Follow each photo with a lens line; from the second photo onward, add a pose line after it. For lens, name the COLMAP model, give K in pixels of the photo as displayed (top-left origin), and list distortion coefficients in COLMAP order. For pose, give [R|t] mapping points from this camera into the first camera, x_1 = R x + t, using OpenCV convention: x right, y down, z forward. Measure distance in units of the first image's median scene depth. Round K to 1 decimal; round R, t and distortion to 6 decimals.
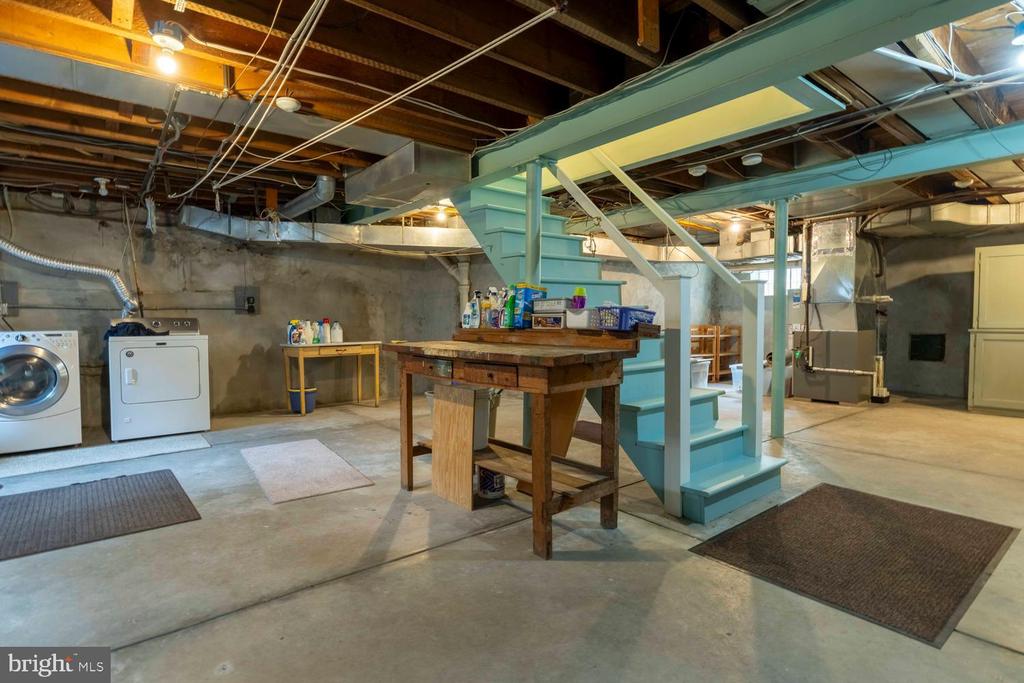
lens RADIAL K [[525.3, 0, 513.8], [0, 525.3, 340.8], [0, 0, 1]] dist [-0.000108, 0.000055]
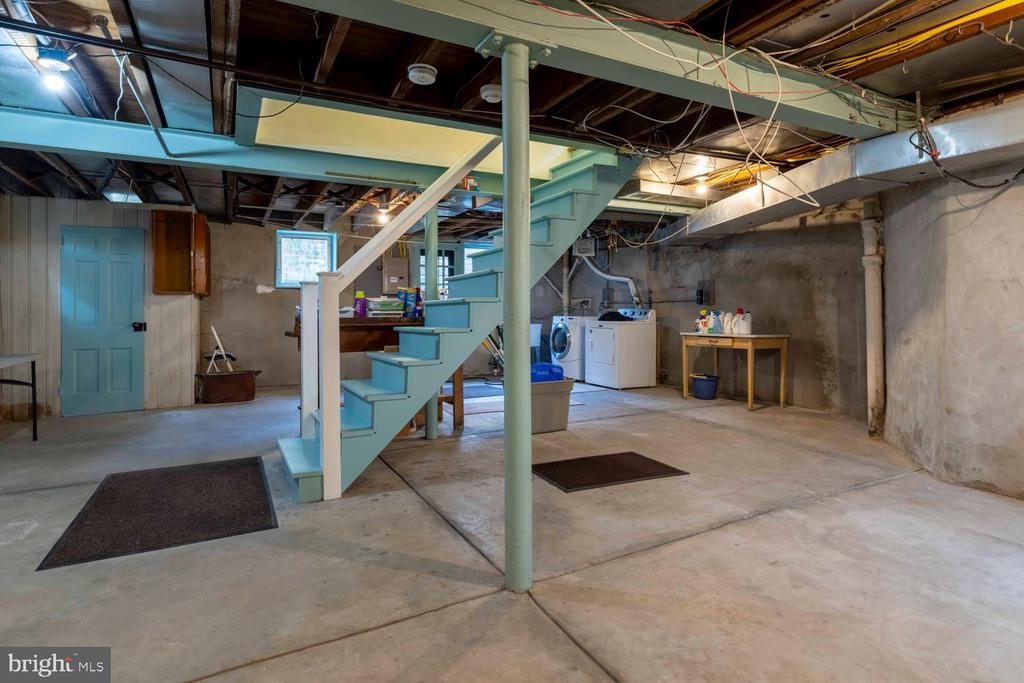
lens RADIAL K [[525.3, 0, 504.3], [0, 525.3, 308.4], [0, 0, 1]] dist [-0.000108, 0.000055]
pose [[-0.190085, -0.000697, -0.981767, 0.677925], [-0.034599, 0.999383, 0.005989, -0.034321], [0.981158, 0.035107, -0.189992, 0.772724]]
